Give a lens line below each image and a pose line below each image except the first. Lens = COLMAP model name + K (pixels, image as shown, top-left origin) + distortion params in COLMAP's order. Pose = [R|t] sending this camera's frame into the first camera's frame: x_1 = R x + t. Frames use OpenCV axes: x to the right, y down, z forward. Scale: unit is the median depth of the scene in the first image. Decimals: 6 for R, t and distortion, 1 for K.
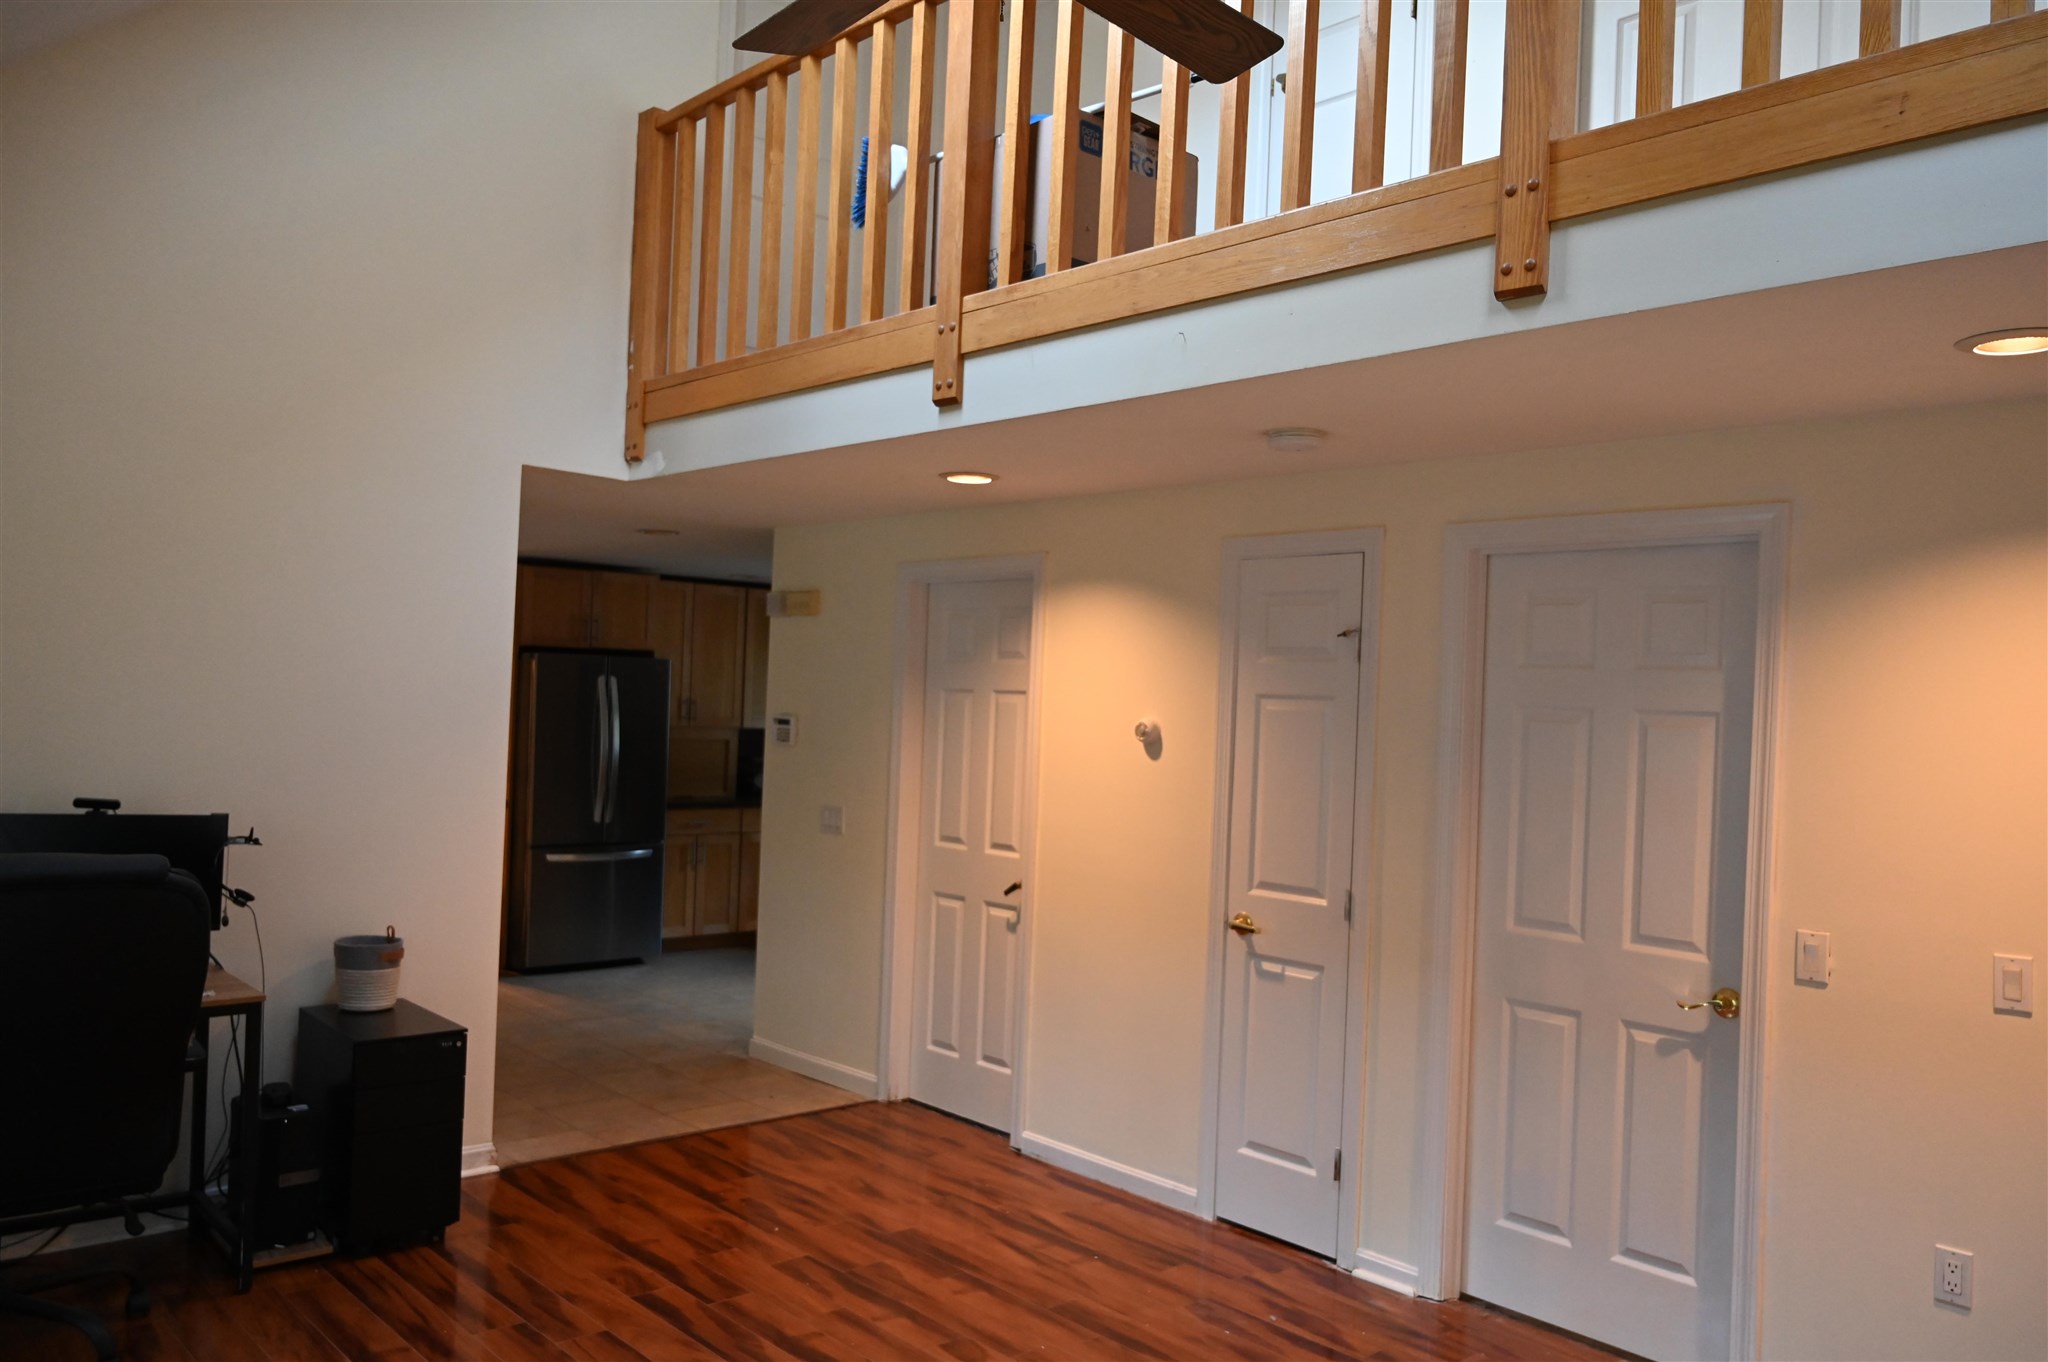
lens RADIAL K [[1529.8, 0, 1023.4], [0, 1529.8, 694.4], [0, 0, 1]] dist [-0.008595, 0.008347]
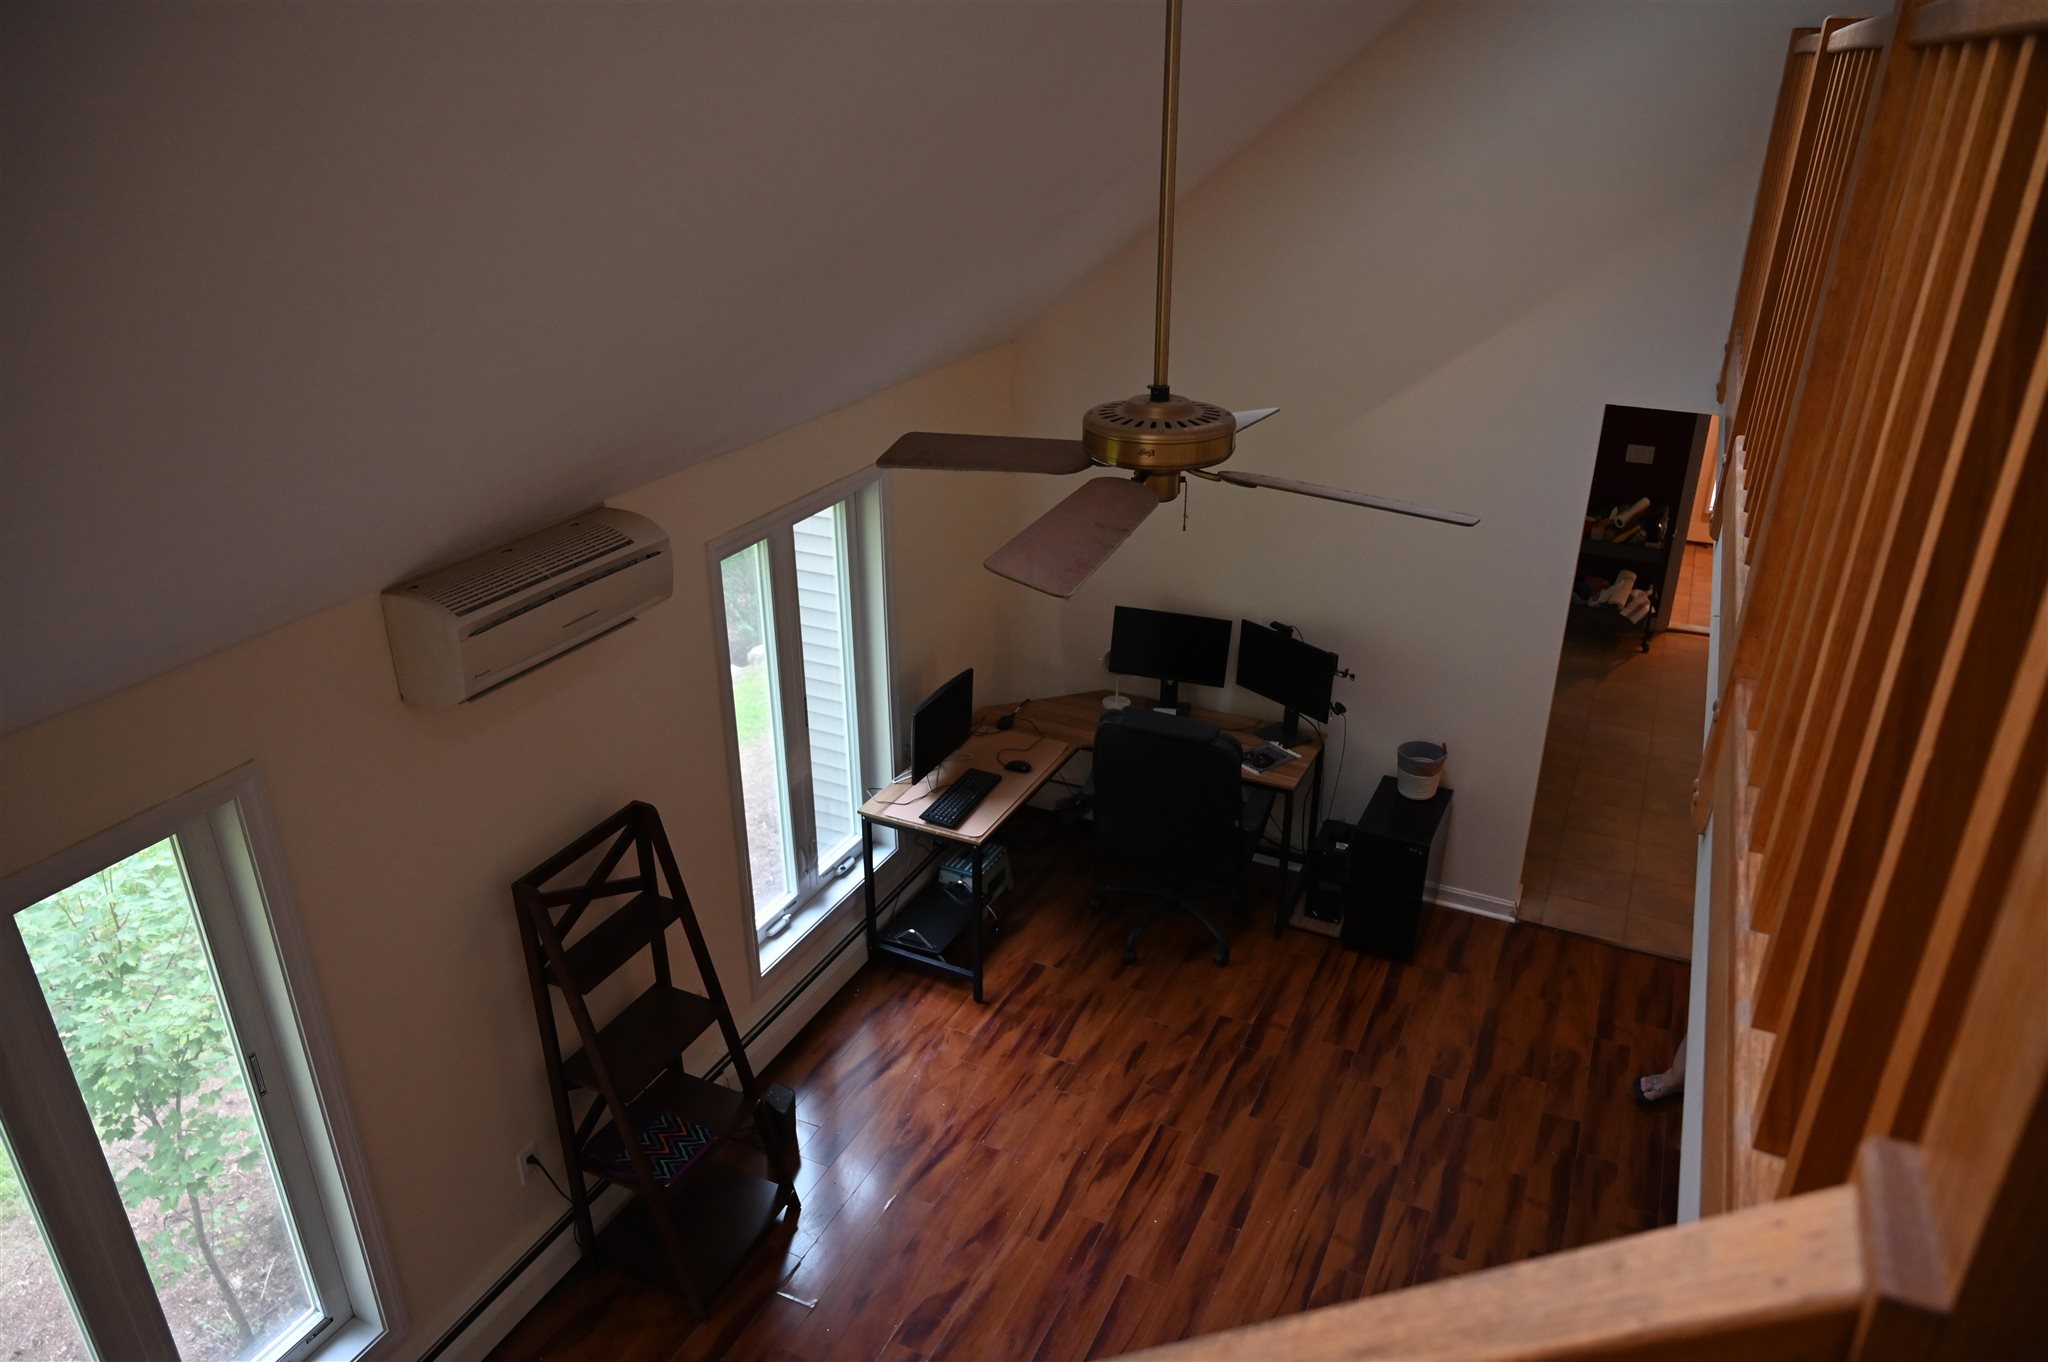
lens RADIAL K [[1356.2, 0, 1023.7], [0, 1356.2, 677.5], [0, 0, 1]] dist [-0.015754, 0.007147]
pose [[0.372167, 0.349670, -0.859781, 0.551707], [0.013542, 0.924178, 0.381722, -0.434770], [0.928067, -0.153707, 0.339213, 0.247292]]
